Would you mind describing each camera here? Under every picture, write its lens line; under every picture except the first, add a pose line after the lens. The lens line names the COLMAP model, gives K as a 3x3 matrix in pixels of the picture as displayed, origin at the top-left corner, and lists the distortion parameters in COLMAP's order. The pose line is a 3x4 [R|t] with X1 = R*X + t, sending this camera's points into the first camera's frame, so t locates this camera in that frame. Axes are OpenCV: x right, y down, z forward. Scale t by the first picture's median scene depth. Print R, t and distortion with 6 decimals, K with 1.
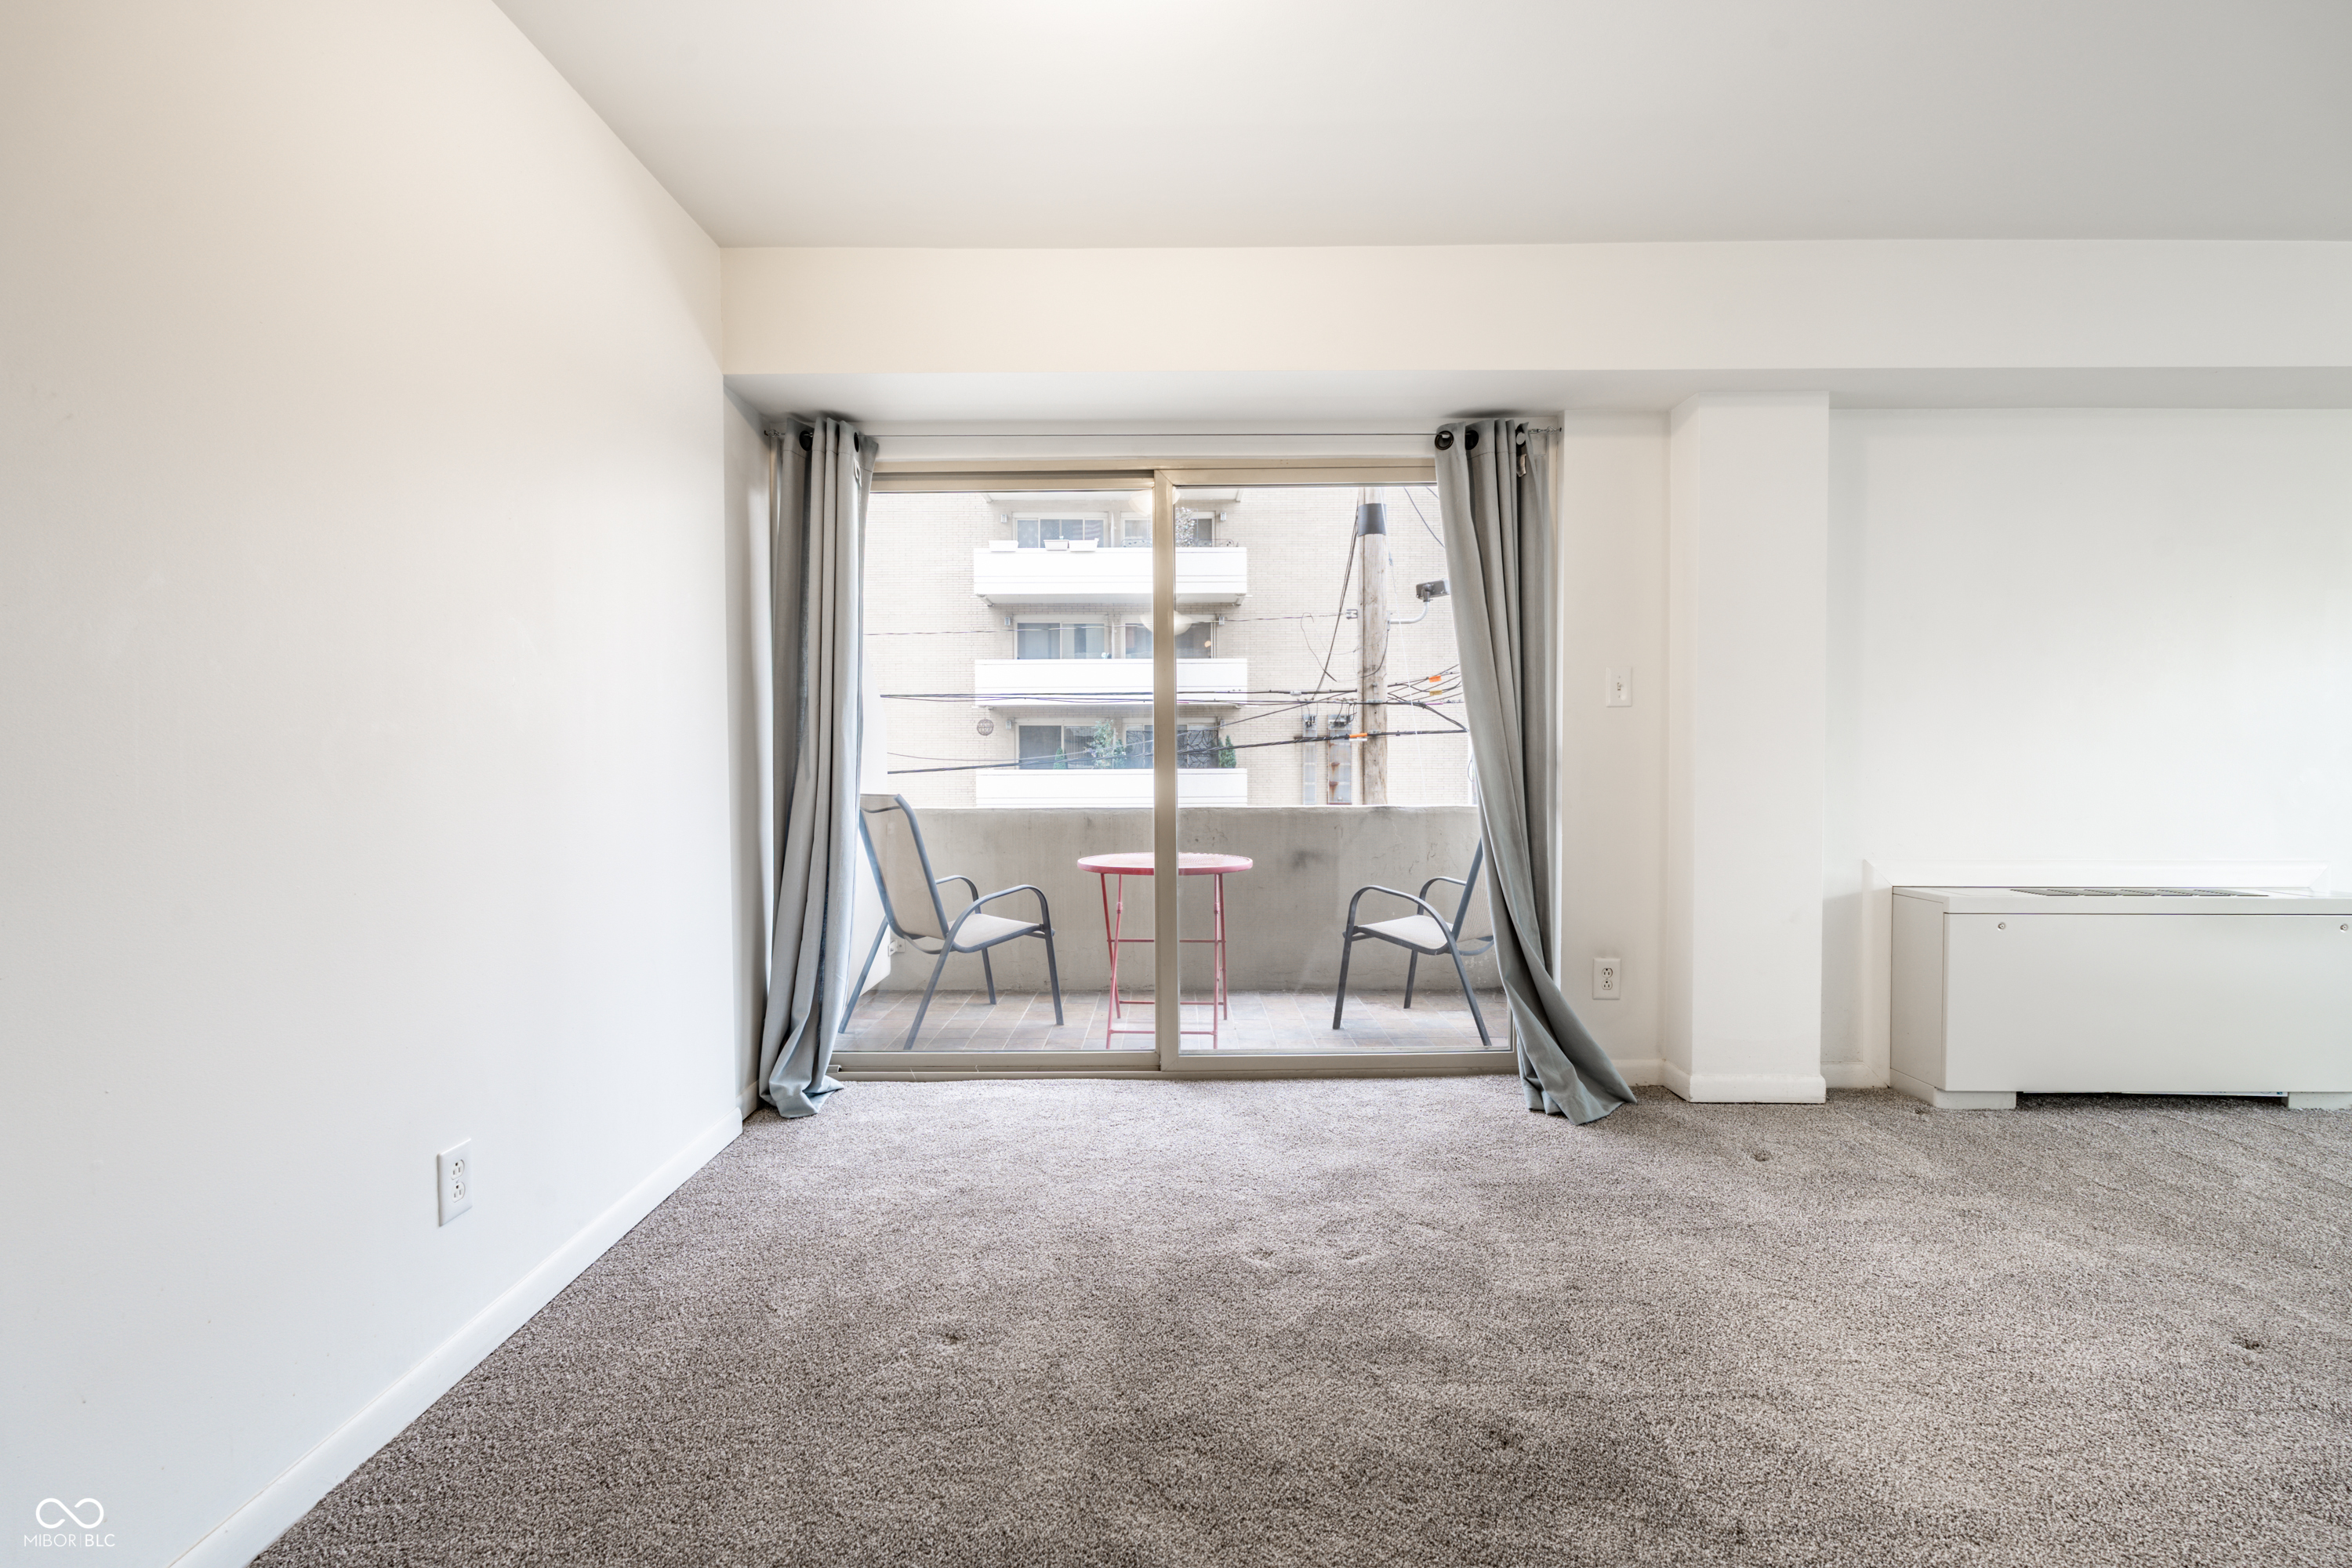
lens RADIAL K [[1028.0, 0, 1164.7], [0, 1028.0, 778.9], [0, 0, 1]] dist [-0.004586, -0.000028]
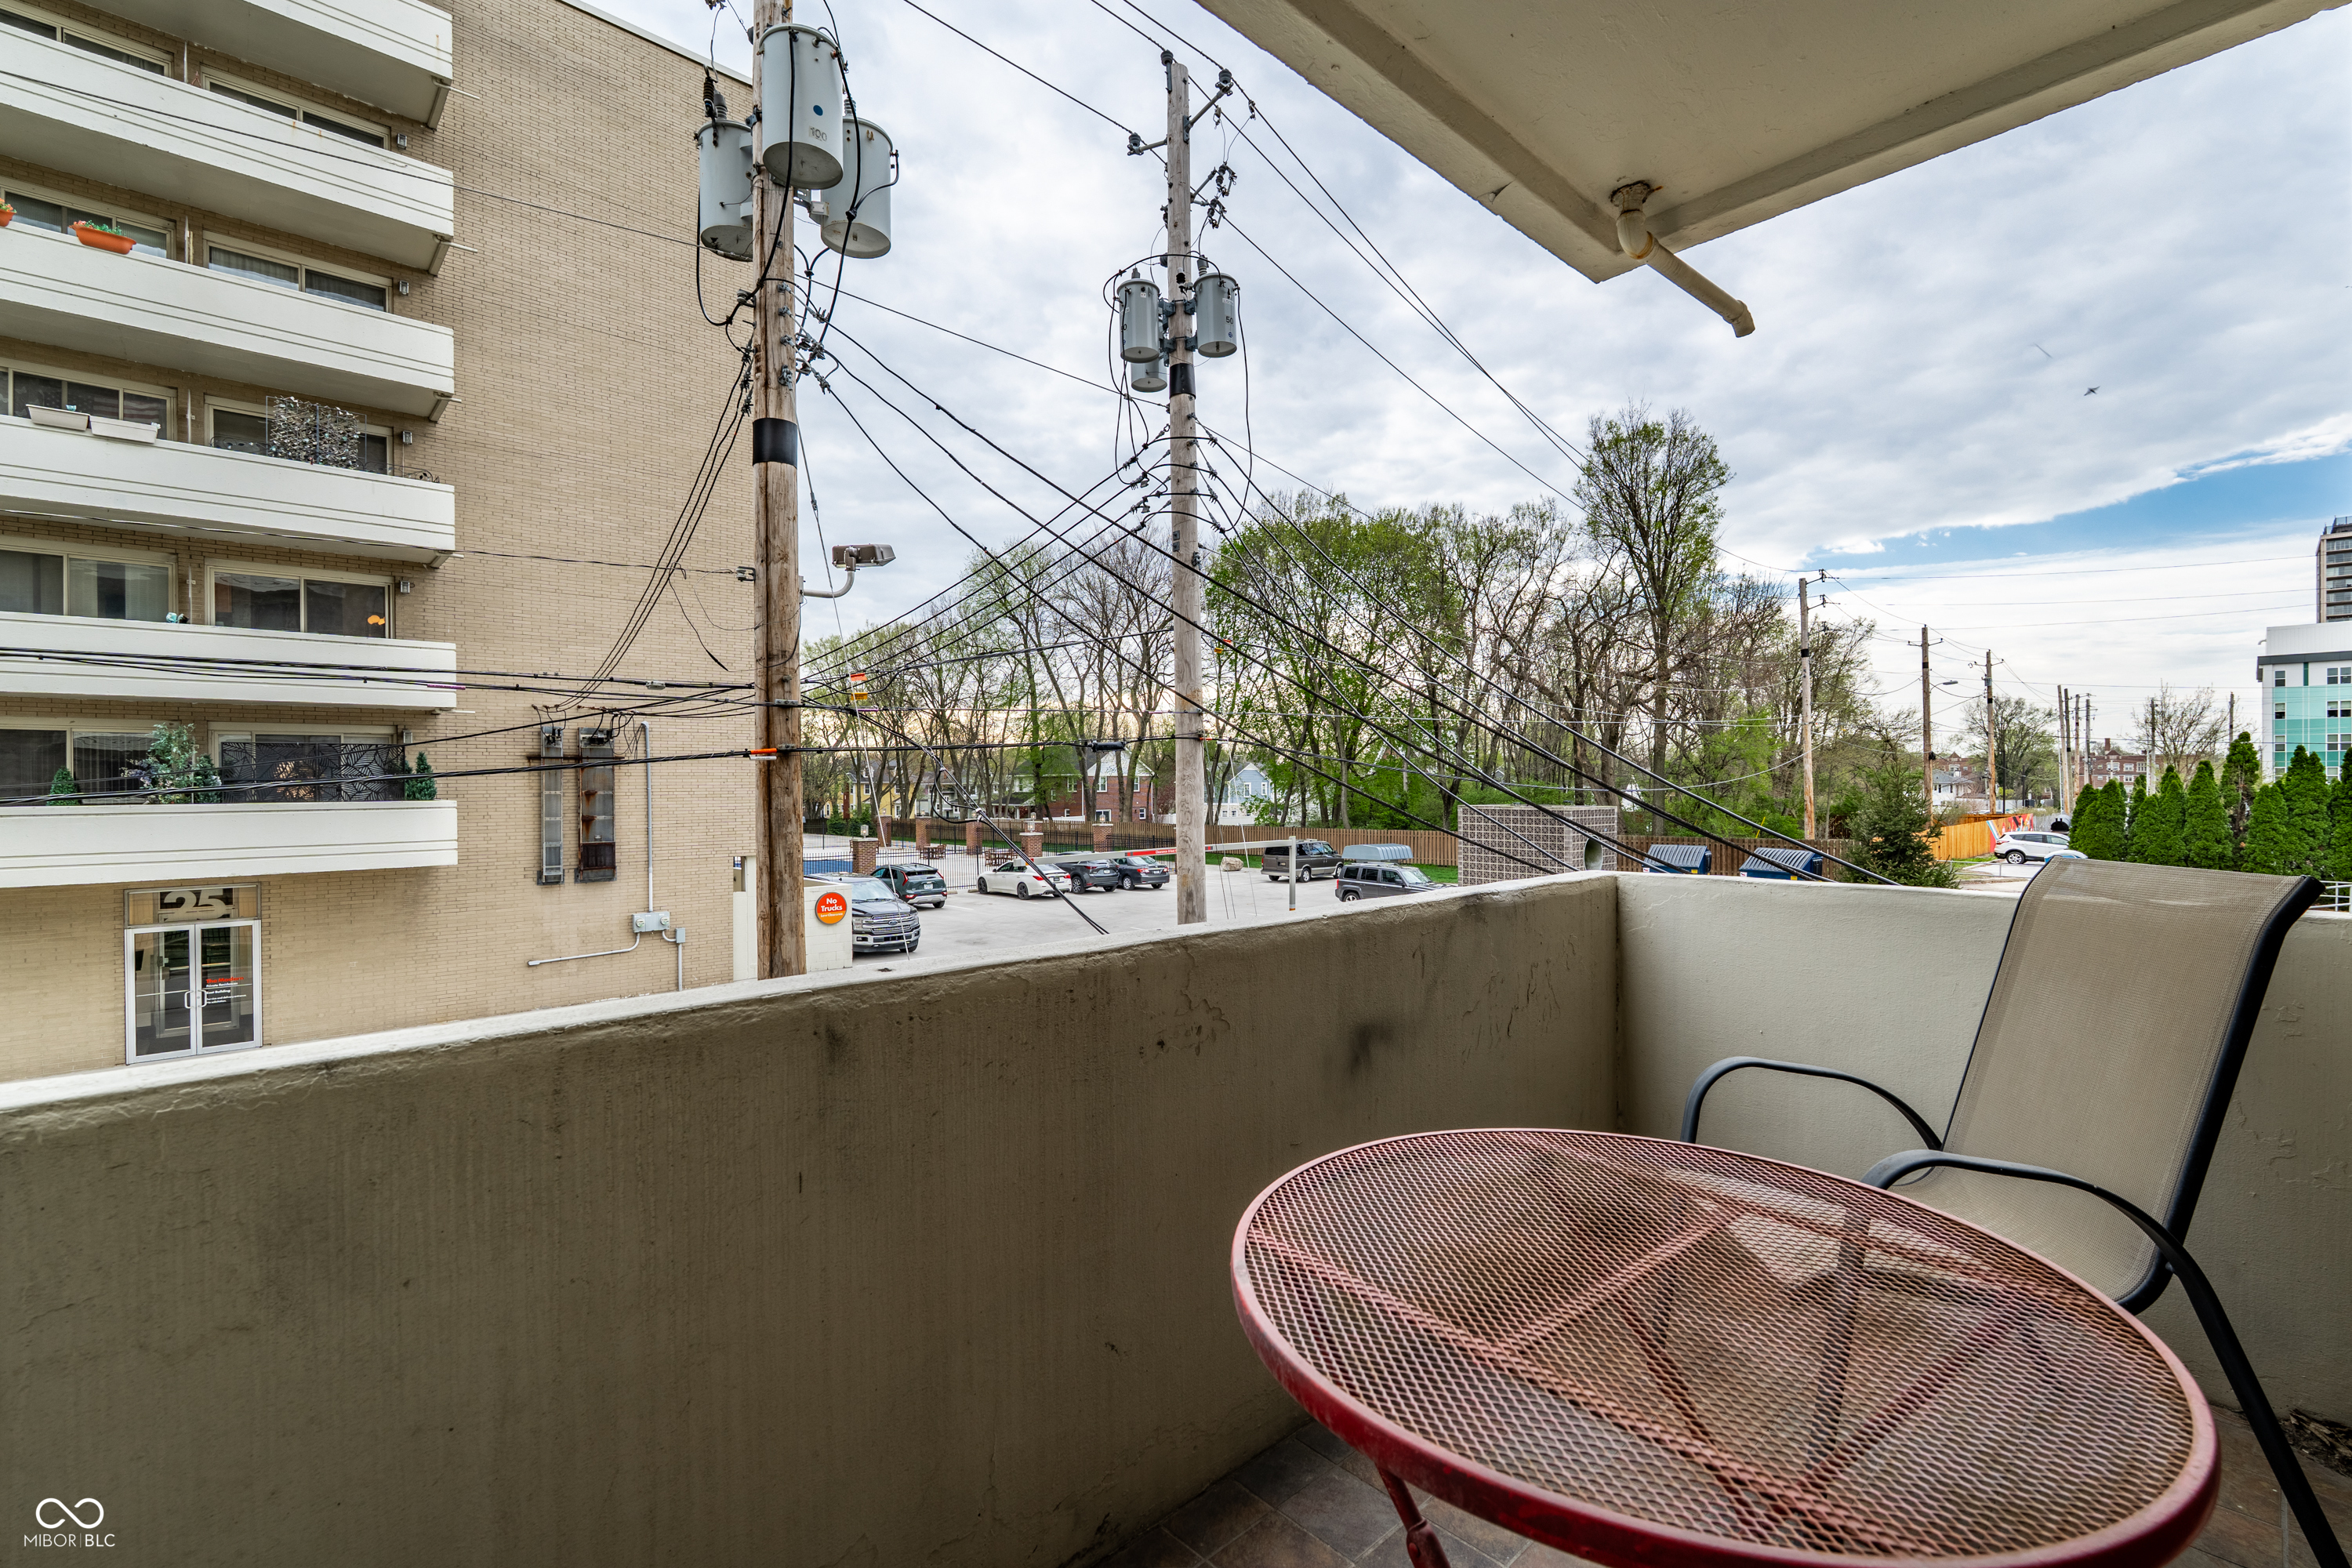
lens RADIAL K [[1028.0, 0, 1184.5], [0, 1028.0, 789.1], [0, 0, 1]] dist [-0.004586, -0.000028]
pose [[0.730338, -0.004217, 0.683073, -0.100530], [0.015755, 0.999819, -0.010672, -0.007435], [-0.682904, 0.018556, 0.730272, 0.423800]]
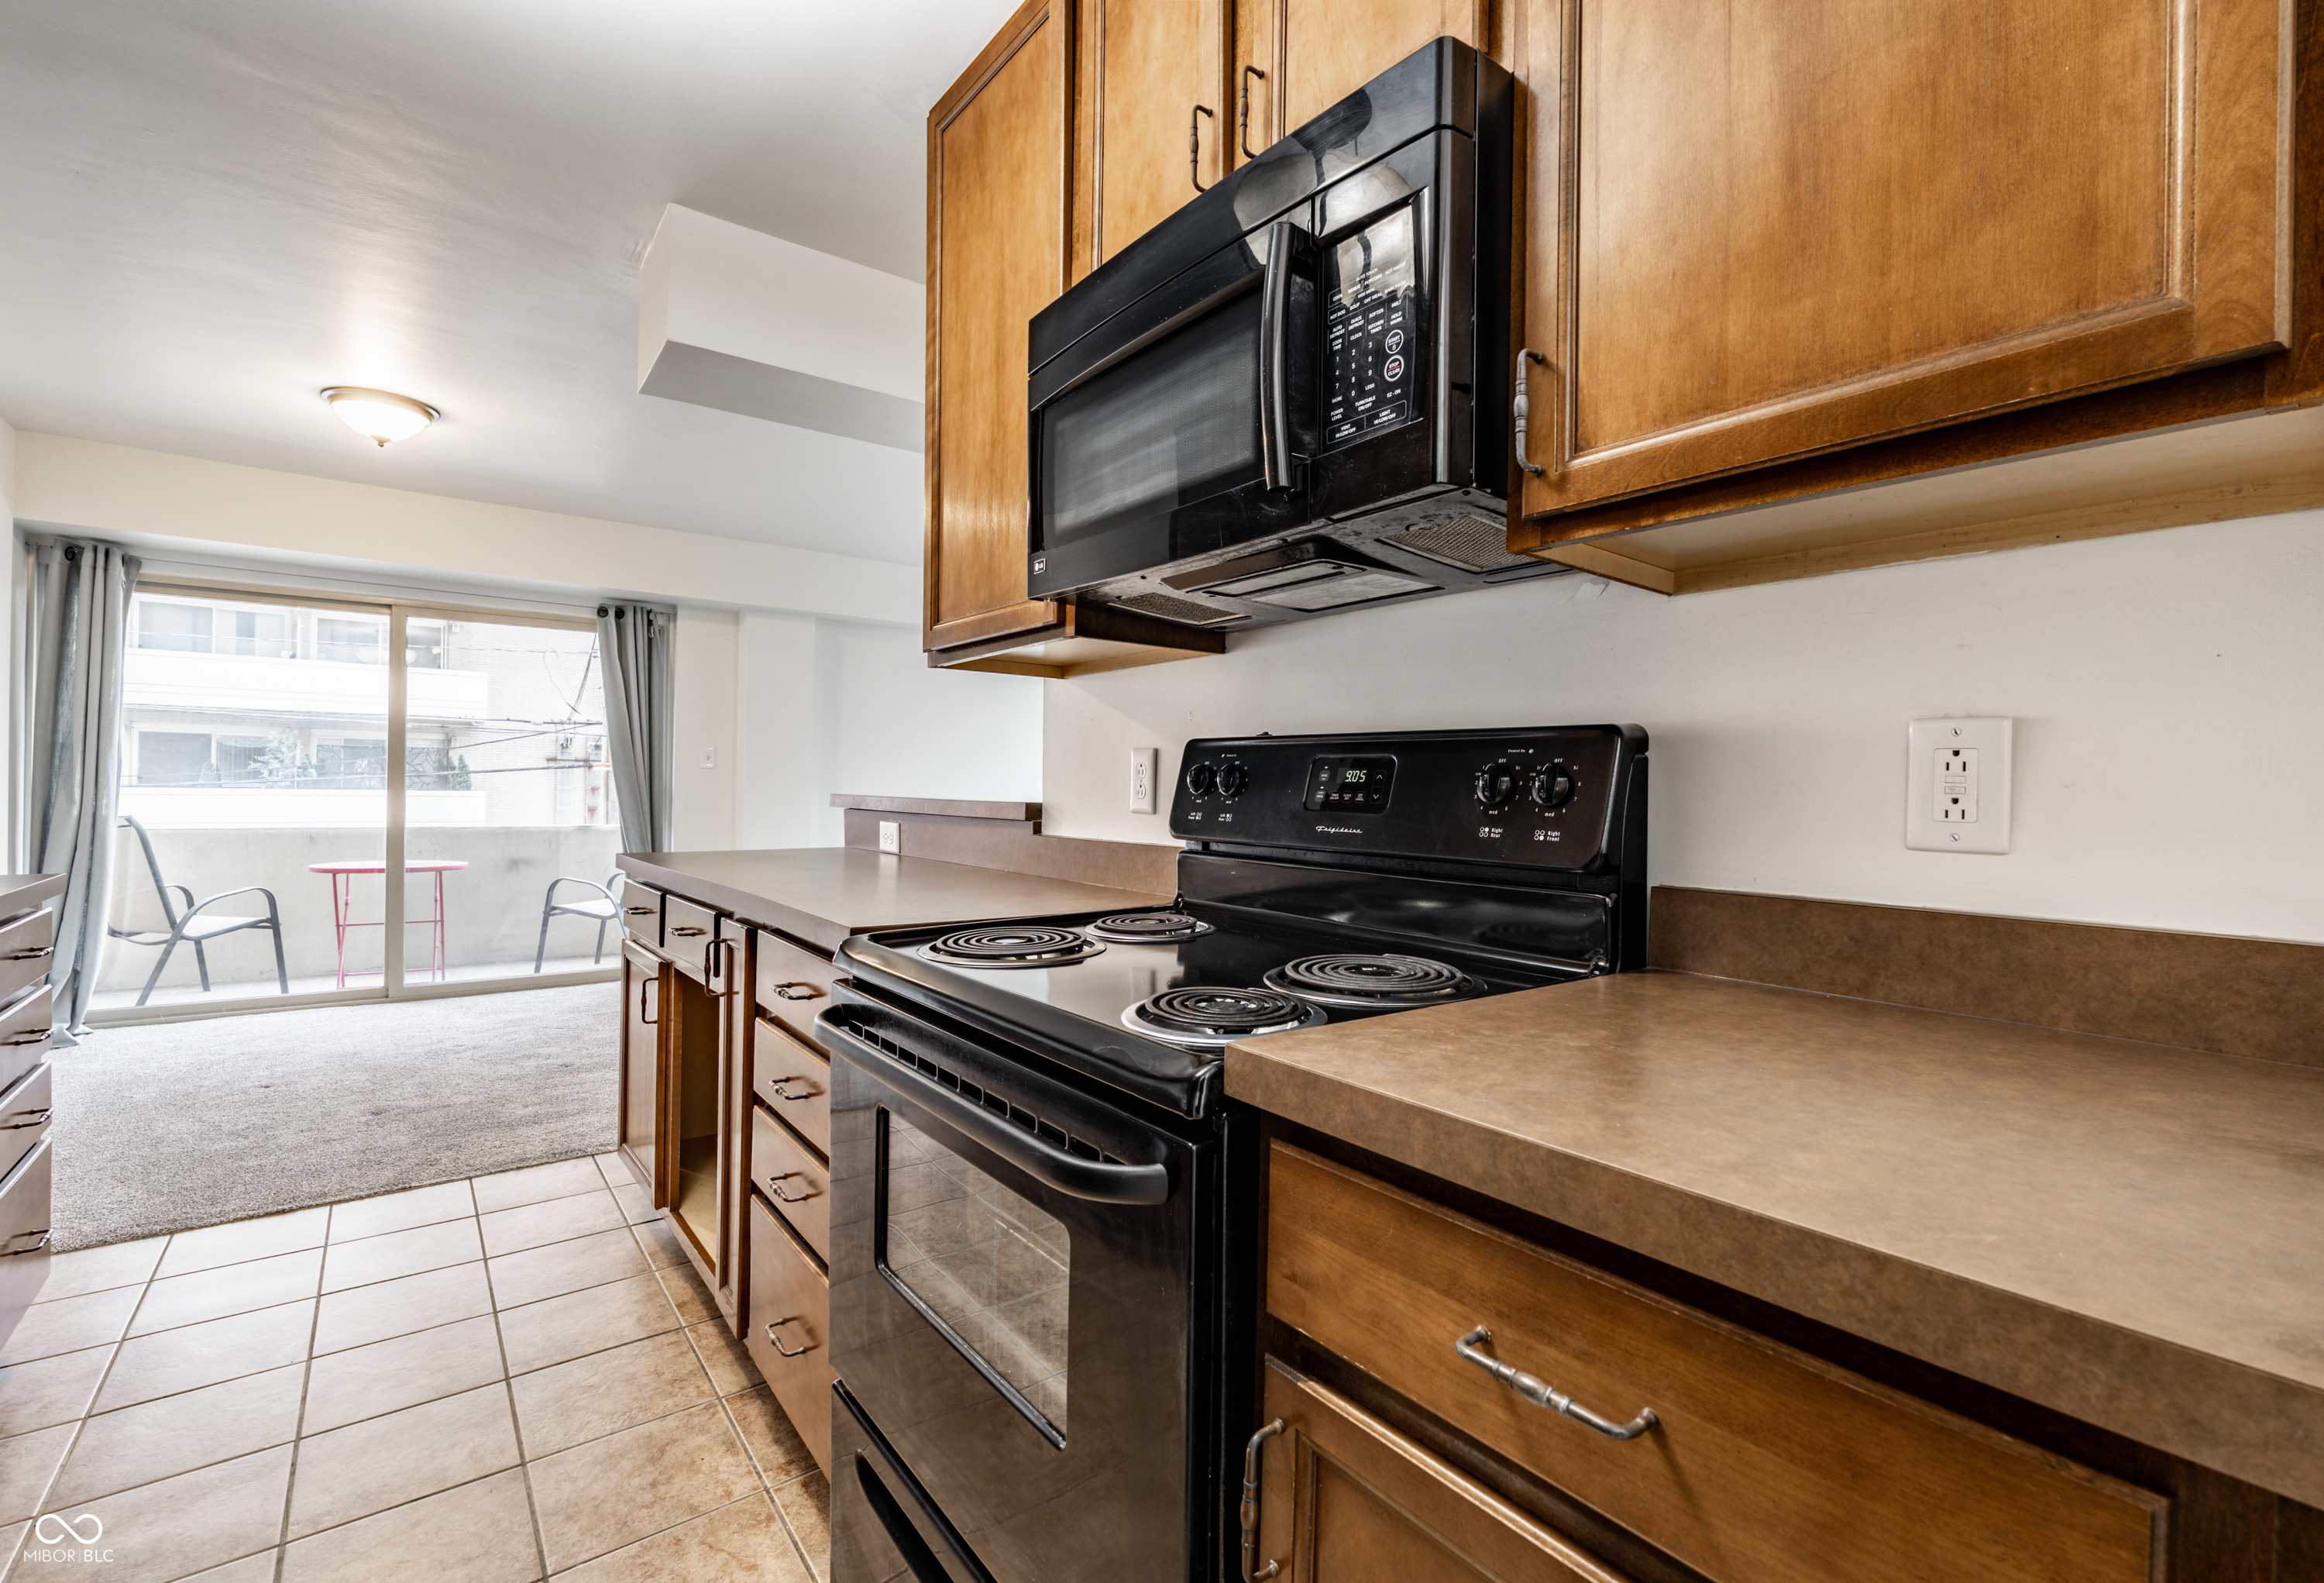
lens RADIAL K [[1057.1, 0, 1202.9], [0, 1057.1, 791.0], [0, 0, 1]] dist [-0.004911, 0.000793]
pose [[0.782739, 0.015878, 0.622147, -0.015521], [-0.008187, 0.999851, -0.015218, -0.003334], [-0.622296, 0.006818, 0.782752, -0.410803]]
